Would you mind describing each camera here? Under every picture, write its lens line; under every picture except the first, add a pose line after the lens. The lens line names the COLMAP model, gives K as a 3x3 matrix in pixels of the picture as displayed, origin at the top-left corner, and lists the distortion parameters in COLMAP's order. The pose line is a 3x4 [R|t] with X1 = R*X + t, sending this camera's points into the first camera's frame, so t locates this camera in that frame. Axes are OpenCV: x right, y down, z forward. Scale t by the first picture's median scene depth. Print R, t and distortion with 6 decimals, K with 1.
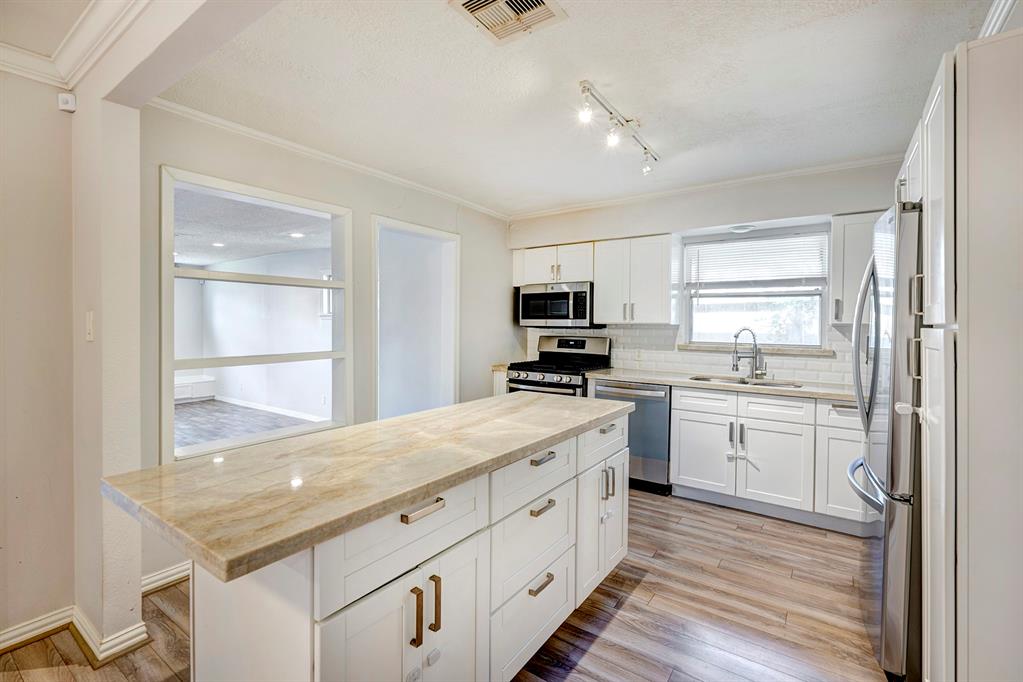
lens RADIAL K [[412.5, 0, 511.2], [0, 412.5, 326.9], [0, 0, 1]] dist [0.001801, 0.000042]
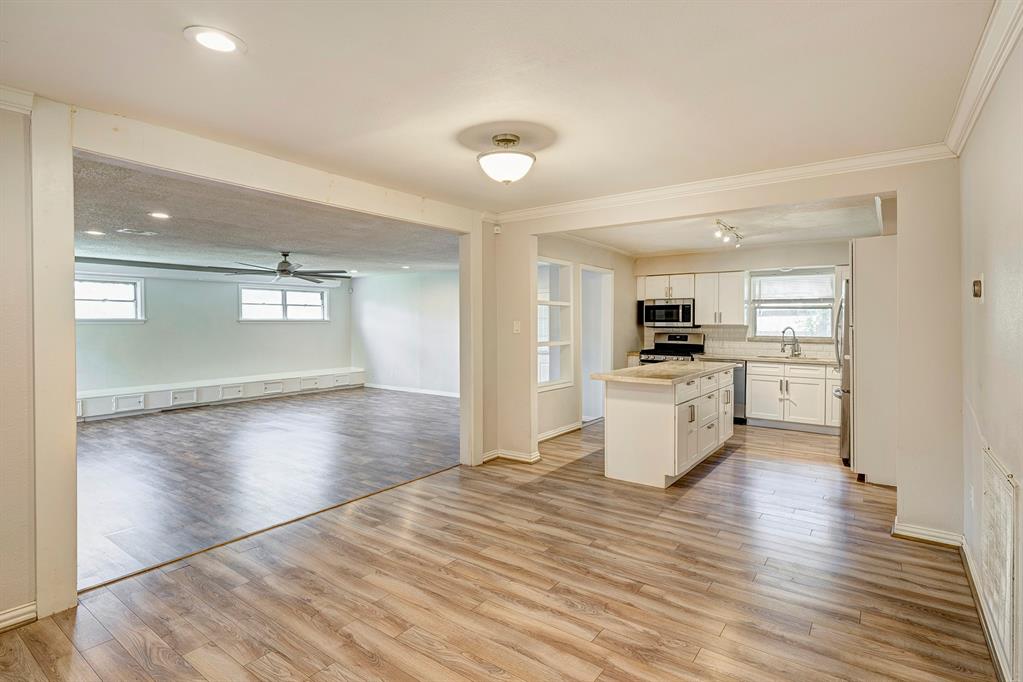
lens RADIAL K [[513.6, 0, 511.6], [0, 513.6, 326.2], [0, 0, 1]] dist [-0.002285, -0.000114]
pose [[0.999811, -0.002591, 0.019254, -0.552487], [0.002635, 0.999994, -0.002261, -0.000093], [-0.019248, 0.002311, 0.999812, -0.981702]]
